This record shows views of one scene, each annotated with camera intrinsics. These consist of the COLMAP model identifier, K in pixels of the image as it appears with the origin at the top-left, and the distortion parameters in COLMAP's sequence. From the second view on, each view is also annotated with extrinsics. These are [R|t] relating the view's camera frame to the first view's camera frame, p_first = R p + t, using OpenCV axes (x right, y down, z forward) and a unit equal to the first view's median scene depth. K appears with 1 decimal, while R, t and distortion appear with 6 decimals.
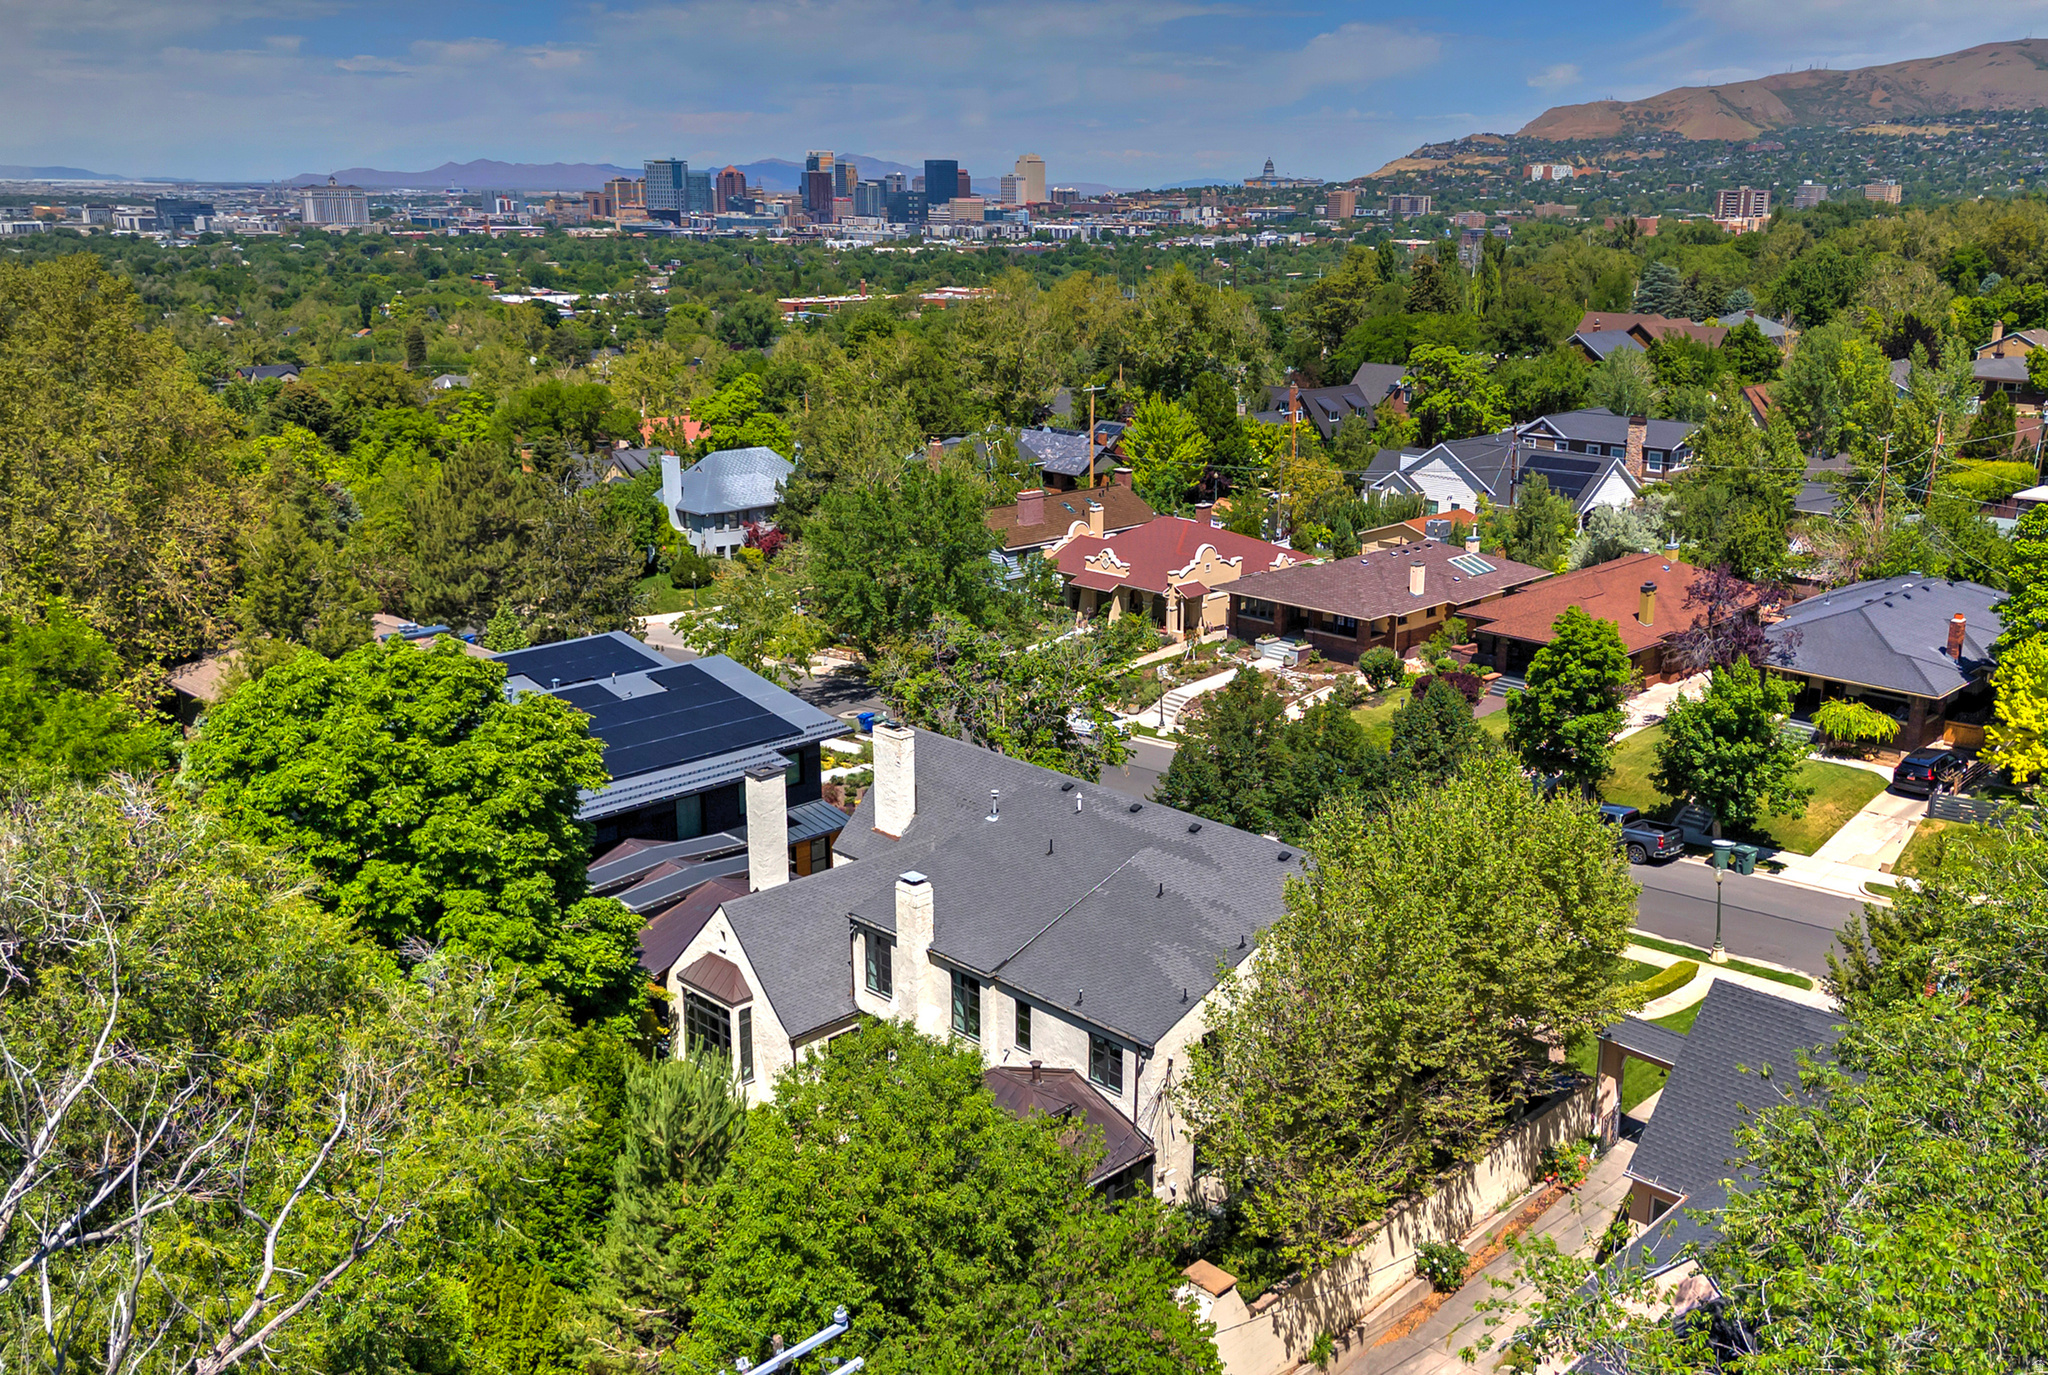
lens RADIAL K [[1755.7, 0, 1024.0], [0, 1755.7, 687.5], [0, 0, 1]] dist [0.108570, -0.000357]
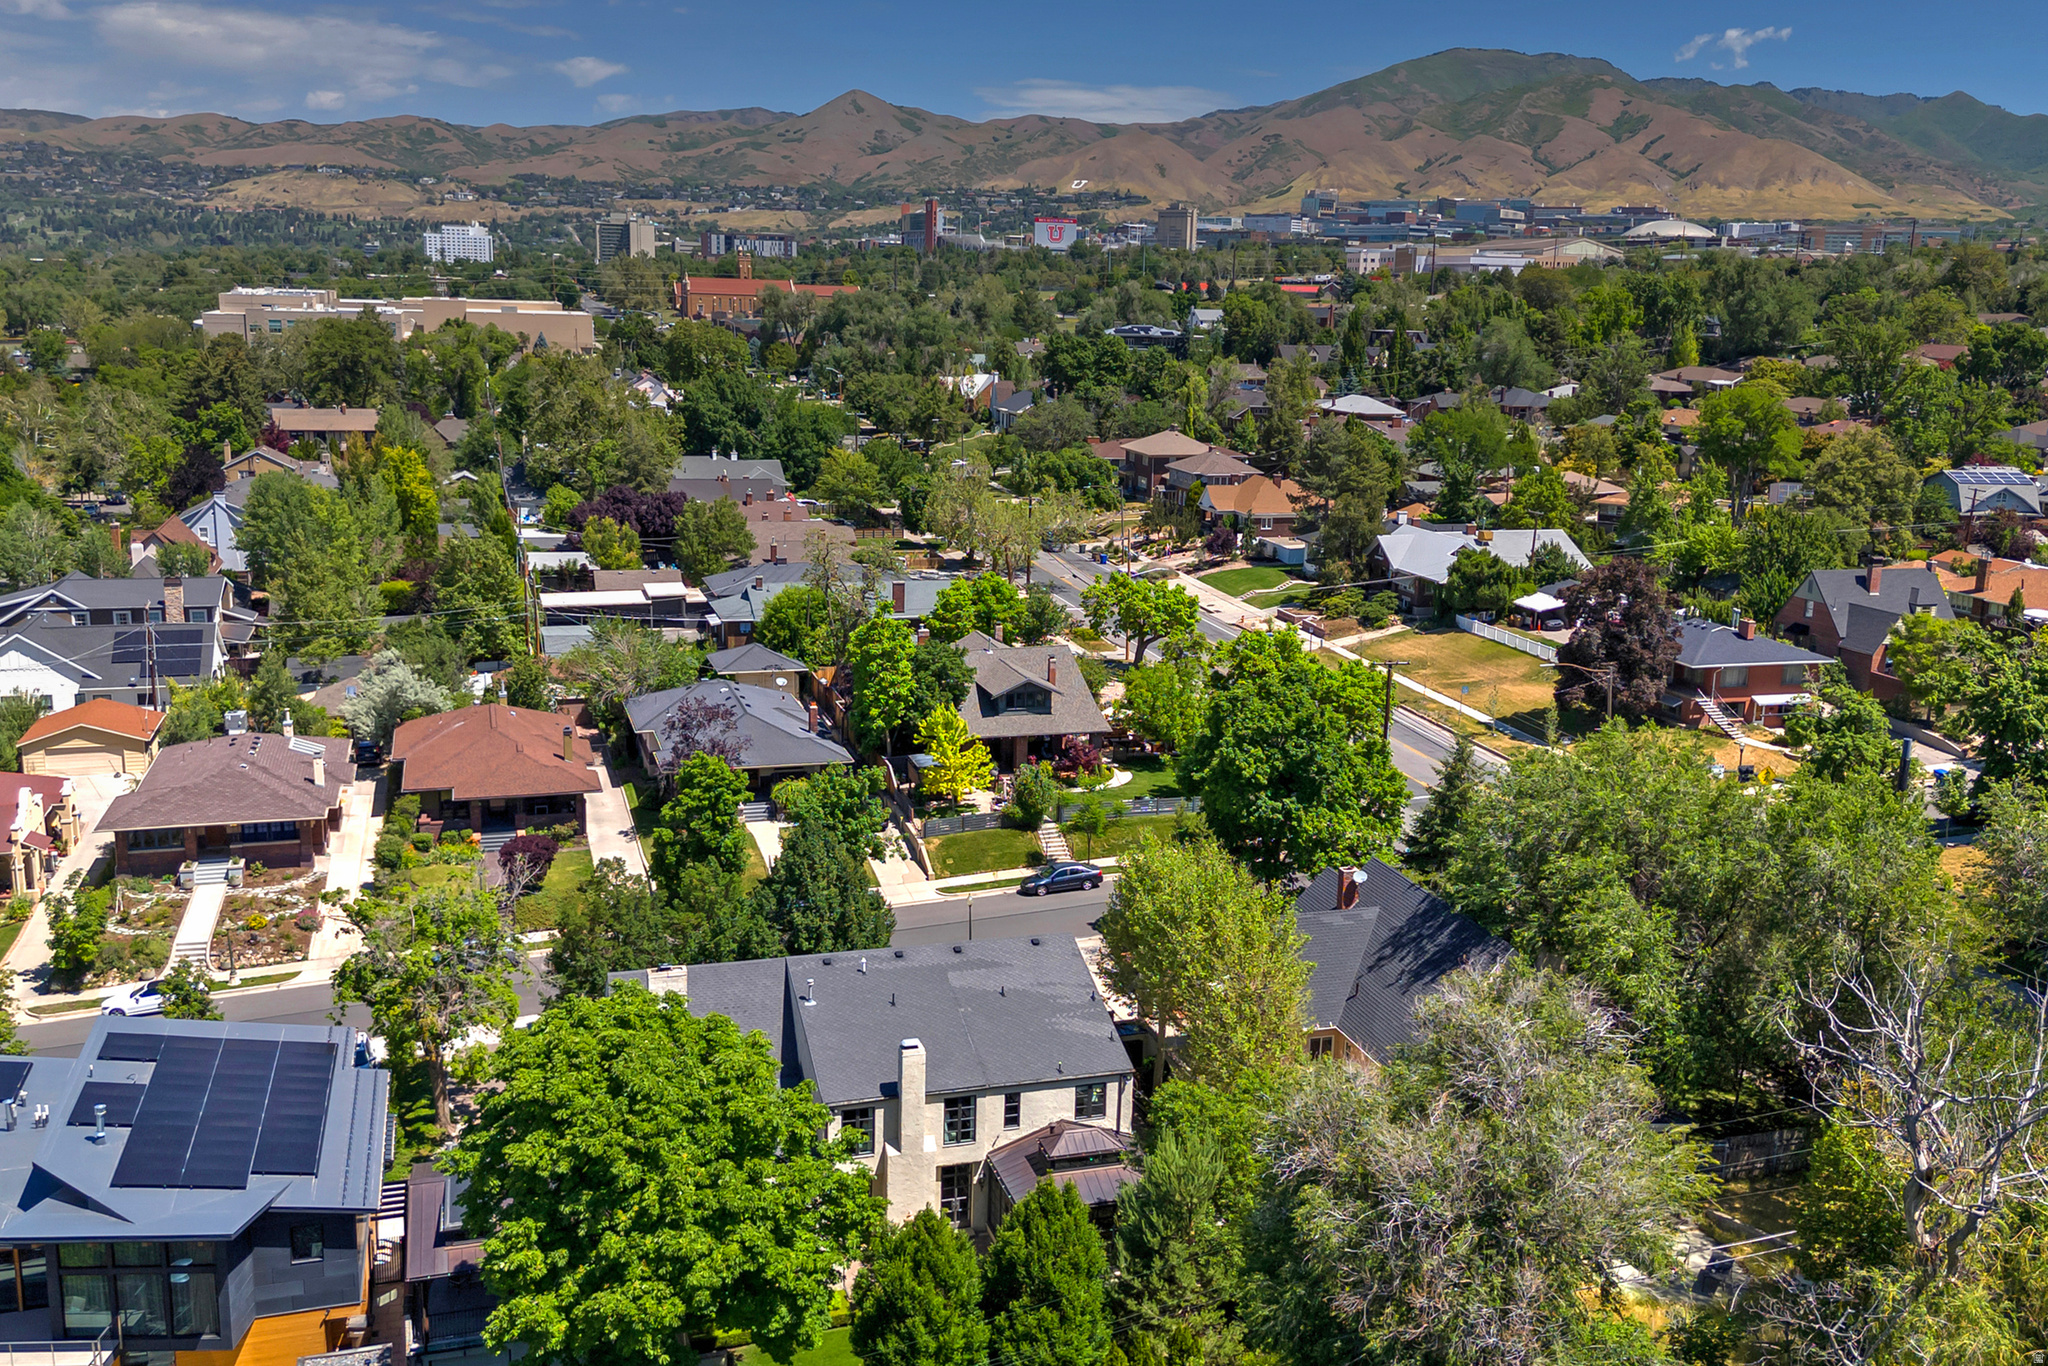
lens RADIAL K [[1791.4, 0, 1081.1], [0, 1791.4, 695.0], [0, 0, 1]] dist [0.110965, -0.151229]
pose [[0.442076, -0.185694, 0.877546, -1.071186], [0.216414, 0.971515, 0.096557, -0.233100], [-0.870479, 0.147228, 0.469670, 0.216059]]
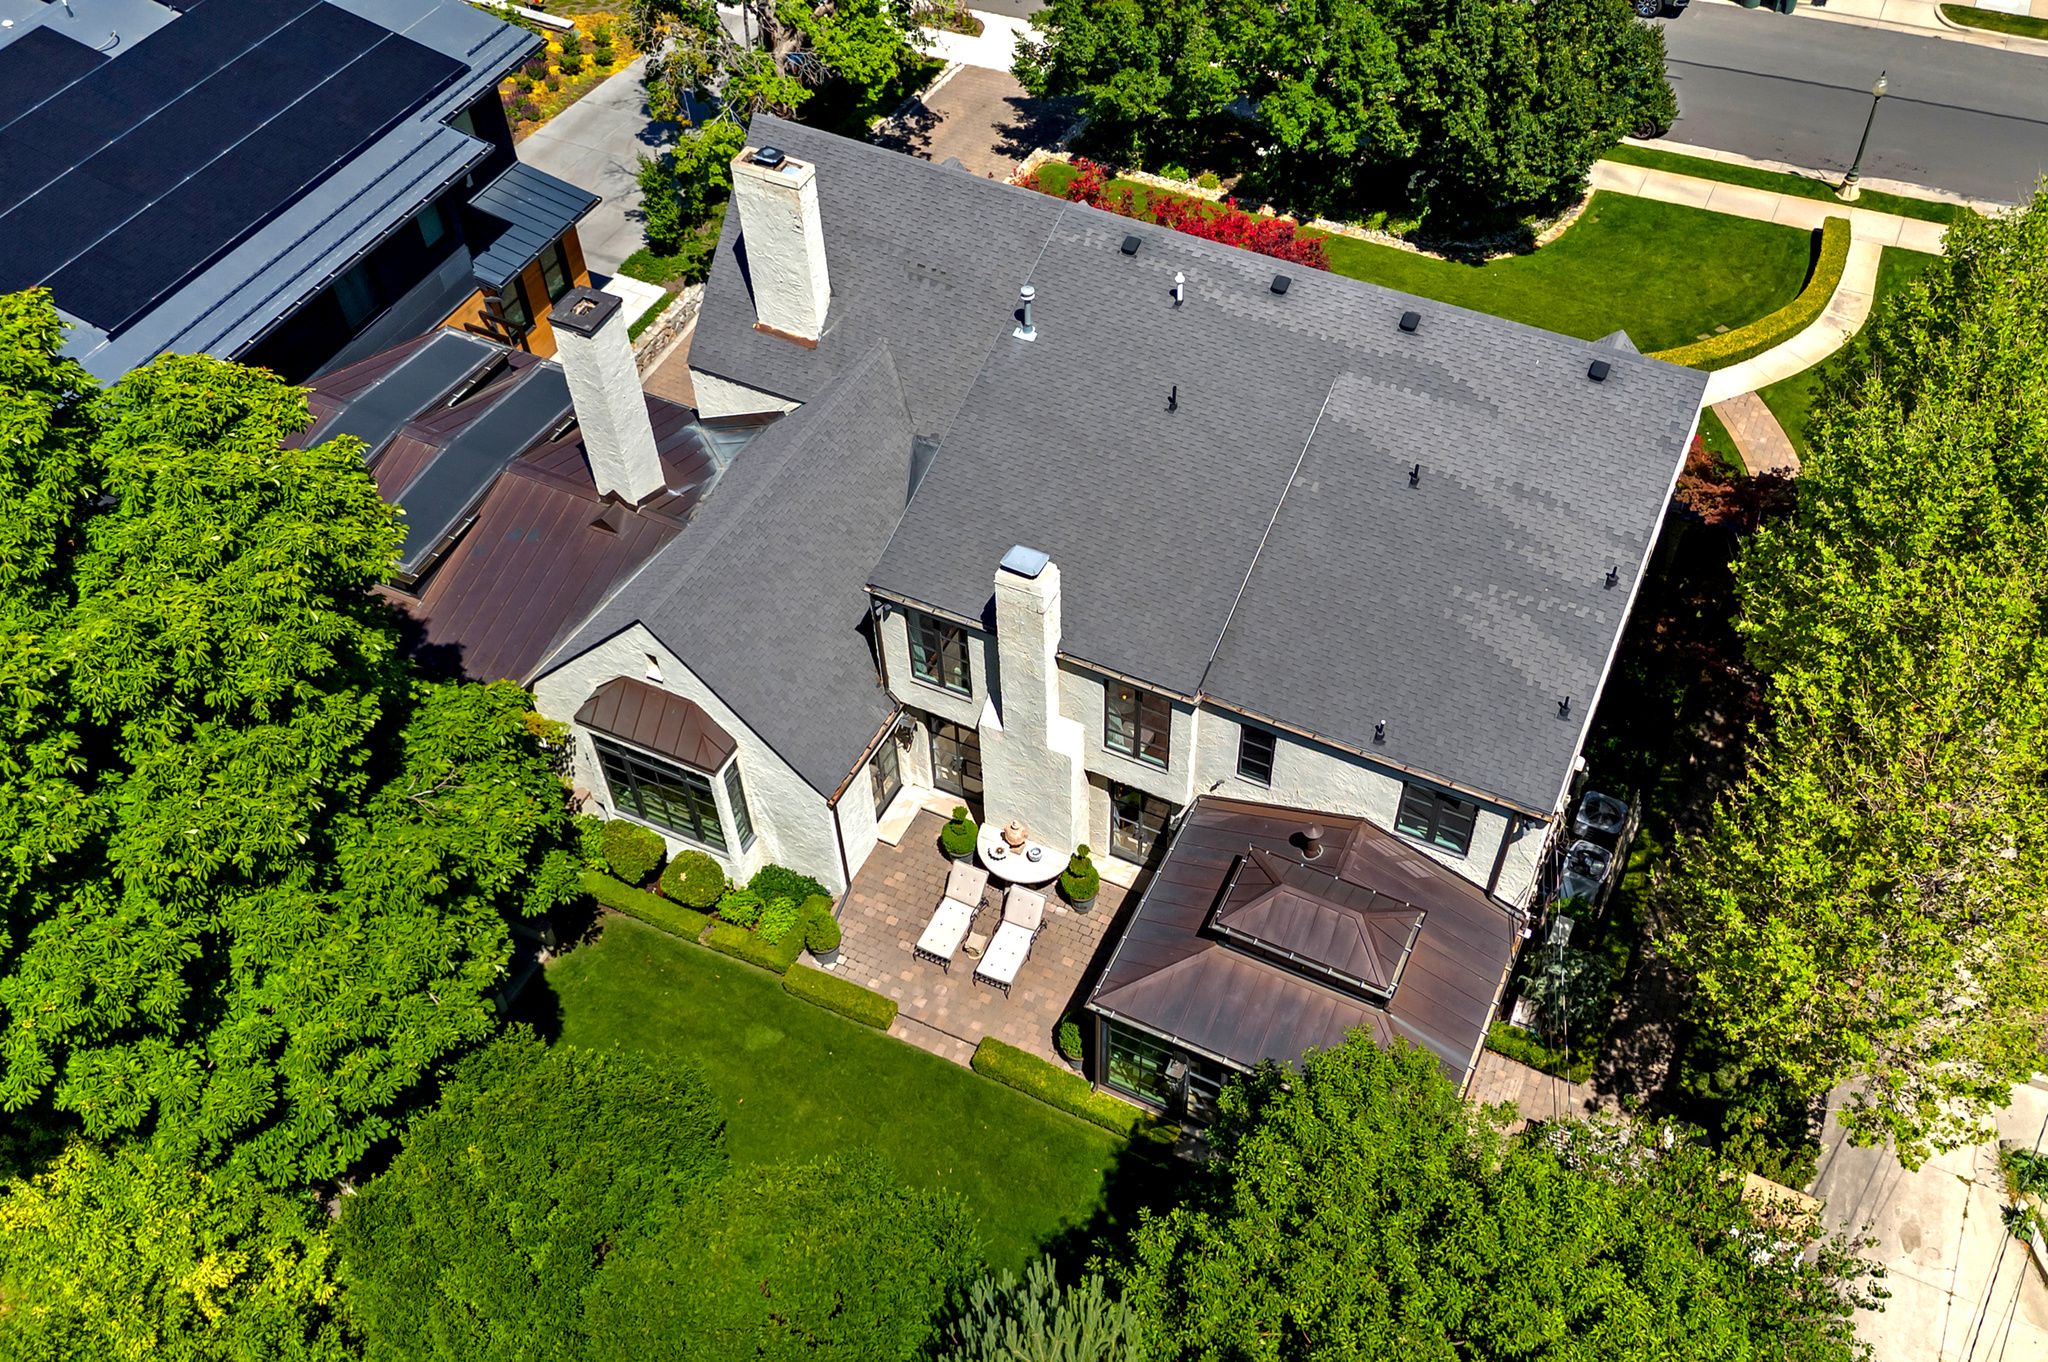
lens RADIAL K [[1791.4, 0, 1081.1], [0, 1791.4, 693.0], [0, 0, 1]] dist [0.110965, -0.151229]
pose [[0.937460, -0.265983, 0.224548, -0.177705], [0.100847, 0.824944, 0.556145, -0.167446], [-0.333165, -0.498718, 0.800176, 0.485729]]
